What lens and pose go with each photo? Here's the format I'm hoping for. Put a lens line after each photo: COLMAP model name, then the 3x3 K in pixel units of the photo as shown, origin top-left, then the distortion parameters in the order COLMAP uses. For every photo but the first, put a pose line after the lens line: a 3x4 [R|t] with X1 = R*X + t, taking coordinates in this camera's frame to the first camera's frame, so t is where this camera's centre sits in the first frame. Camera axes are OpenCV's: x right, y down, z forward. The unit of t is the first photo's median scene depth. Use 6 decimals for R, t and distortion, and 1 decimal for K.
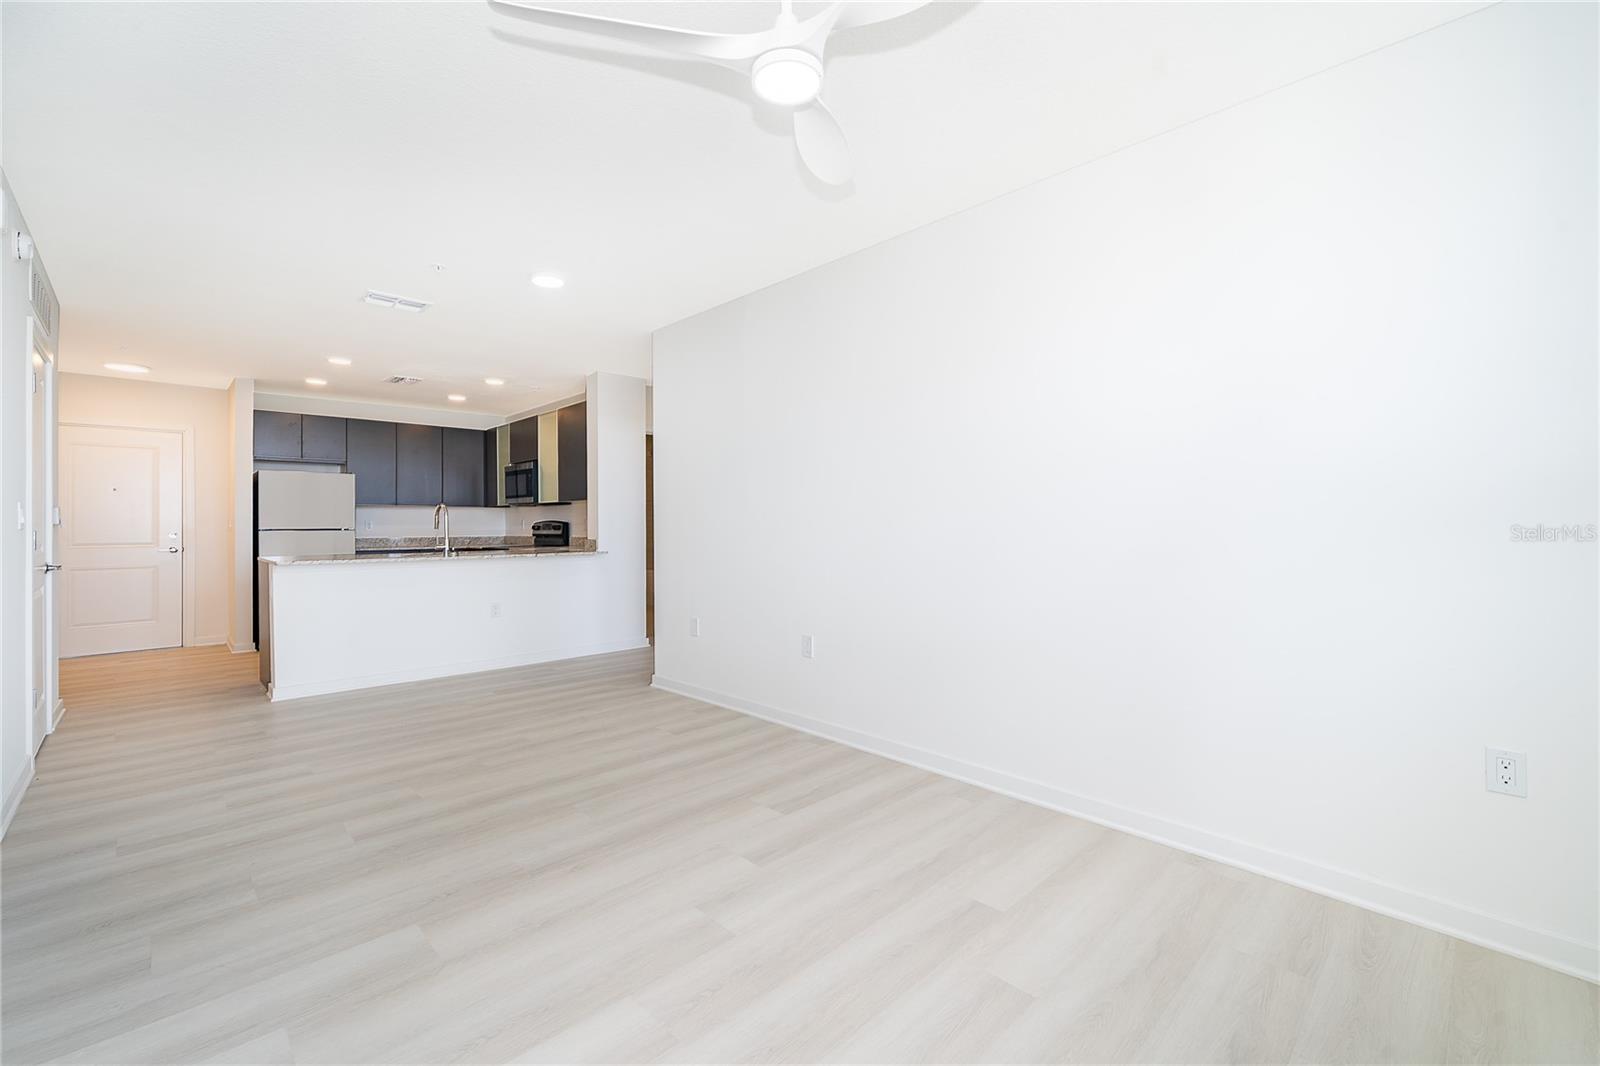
lens RADIAL K [[672.1, 0, 795.5], [0, 672.1, 518.7], [0, 0, 1]] dist [0.000767, 0.000235]
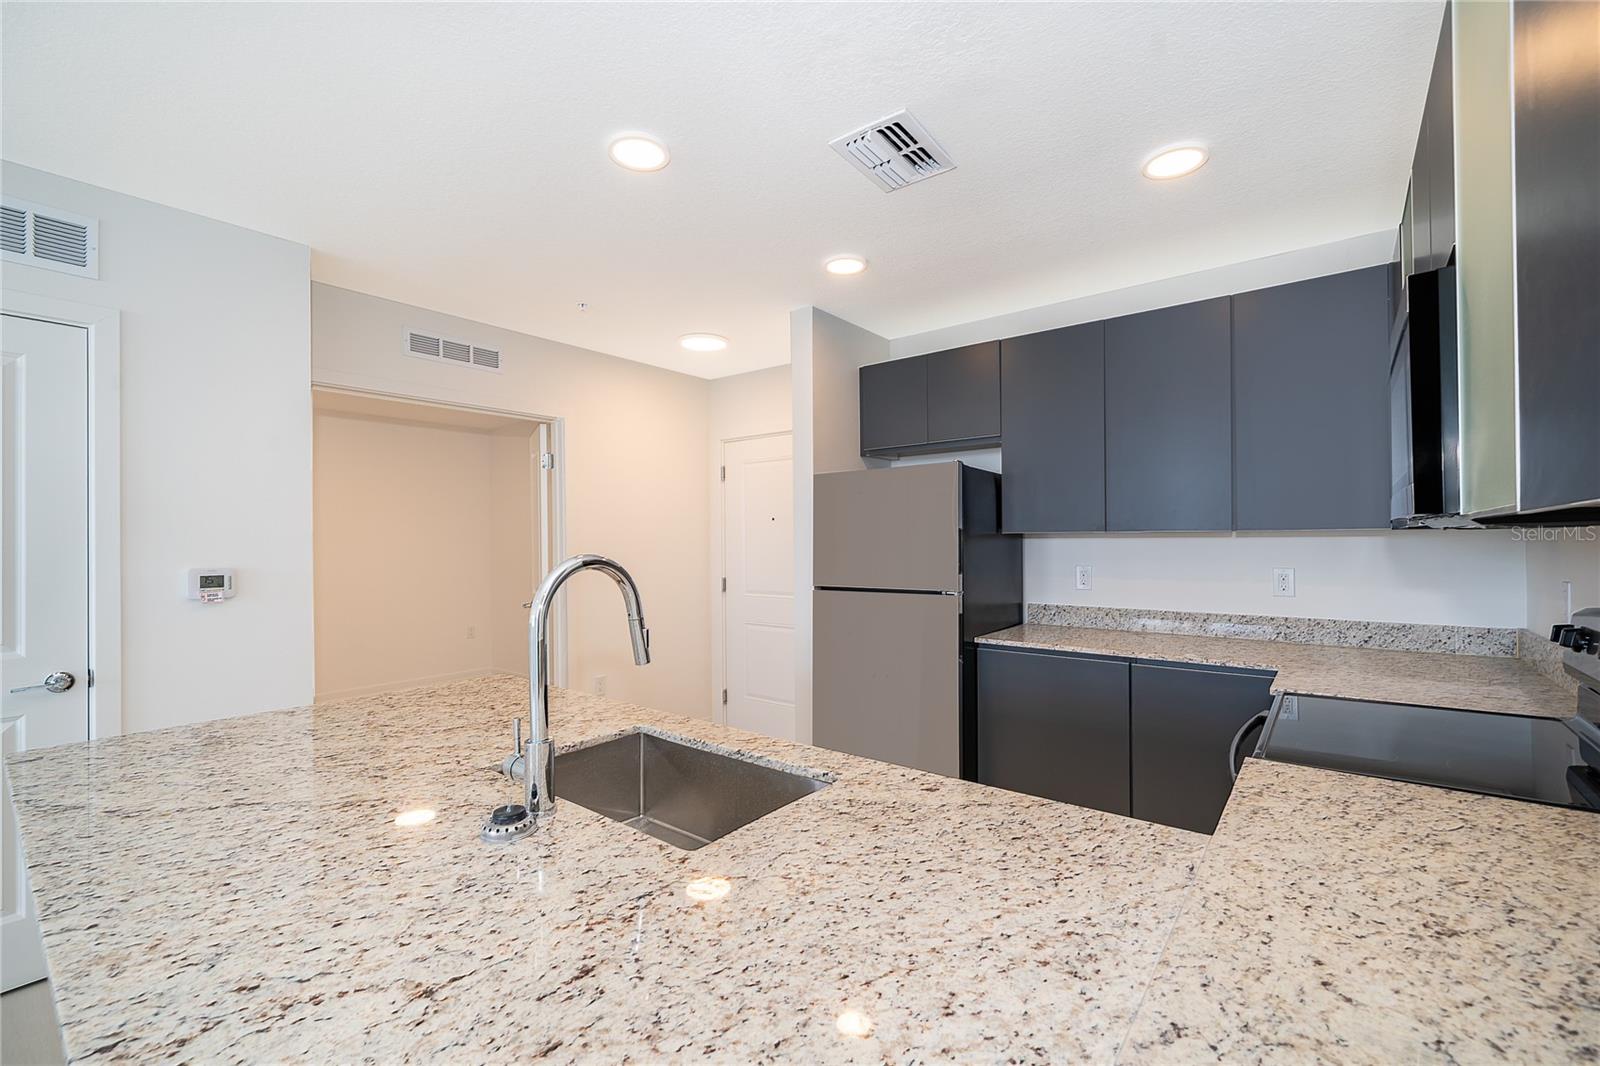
lens RADIAL K [[672.1, 0, 779.7], [0, 672.1, 553.1], [0, 0, 1]] dist [0.000767, 0.000235]
pose [[0.122626, 0.025102, -0.992135, -0.258122], [0.018785, 0.999442, 0.027608, -0.024669], [0.992275, -0.022022, 0.122086, 0.871256]]
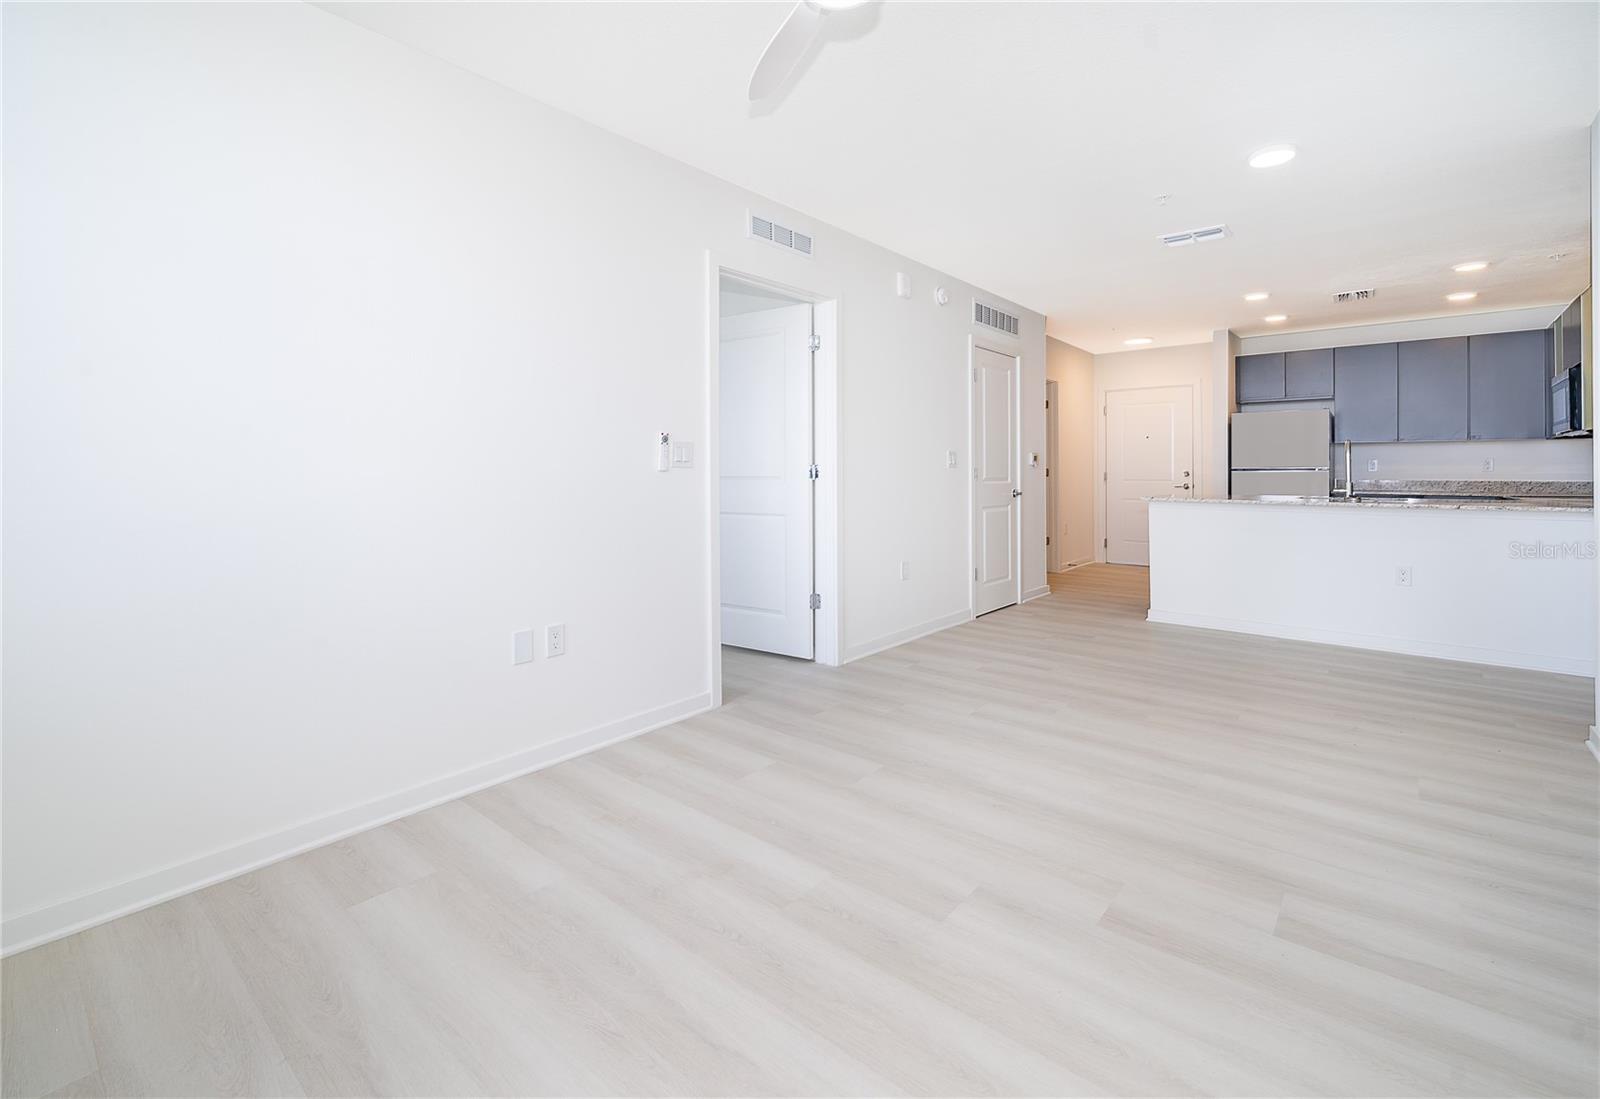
lens RADIAL K [[694.5, 0, 793.0], [0, 694.5, 464.4], [0, 0, 1]] dist [0.000201, 0.001040]
pose [[0.103583, -0.004114, -0.994612, 0.211920], [0.010275, 0.999943, -0.003066, 0.004182], [0.994568, -0.009902, 0.103619, 0.188025]]
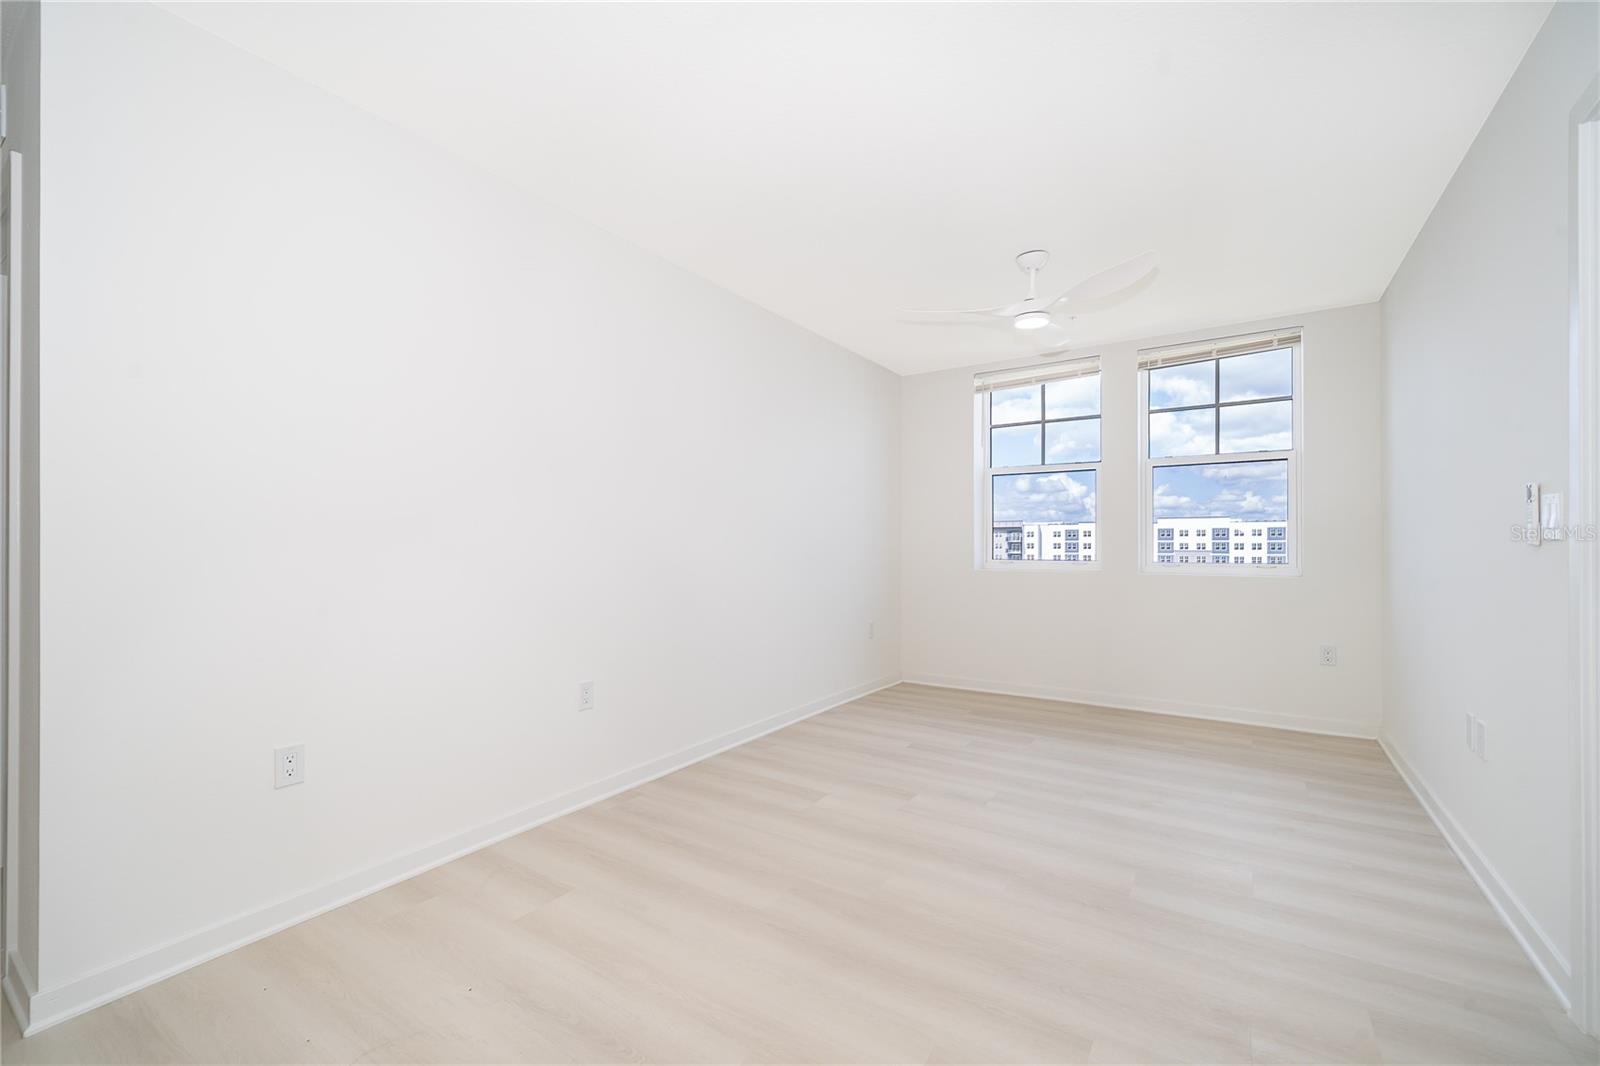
lens RADIAL K [[672.1, 0, 795.8], [0, 672.1, 542.7], [0, 0, 1]] dist [0.000767, 0.000235]
pose [[-0.211198, 0.010160, 0.977391, -0.451787], [-0.005766, 0.999916, -0.011640, 0.011537], [-0.977426, -0.008094, -0.211121, 0.523879]]
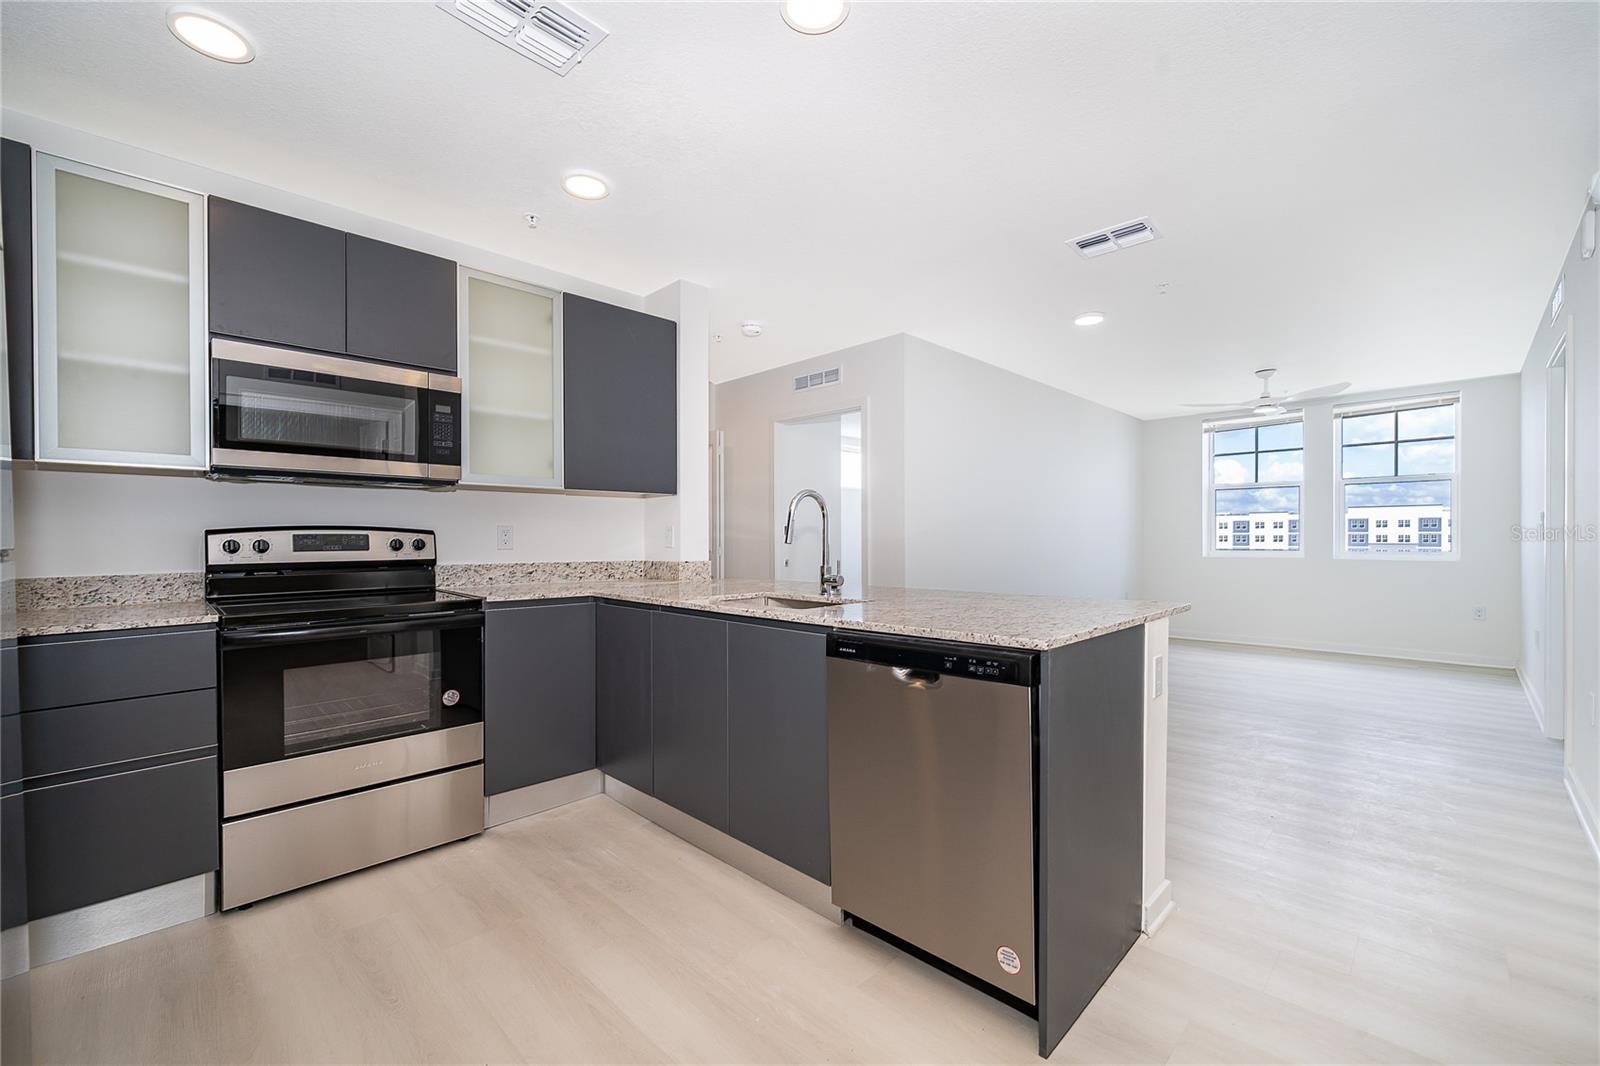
lens RADIAL K [[672.1, 0, 799.0], [0, 672.1, 542.1], [0, 0, 1]] dist [0.000767, 0.000235]
pose [[-0.022543, 0.001630, 0.999745, -0.842496], [-0.004634, 0.999988, -0.001735, 0.012998], [-0.999735, -0.004672, -0.022535, 0.859361]]
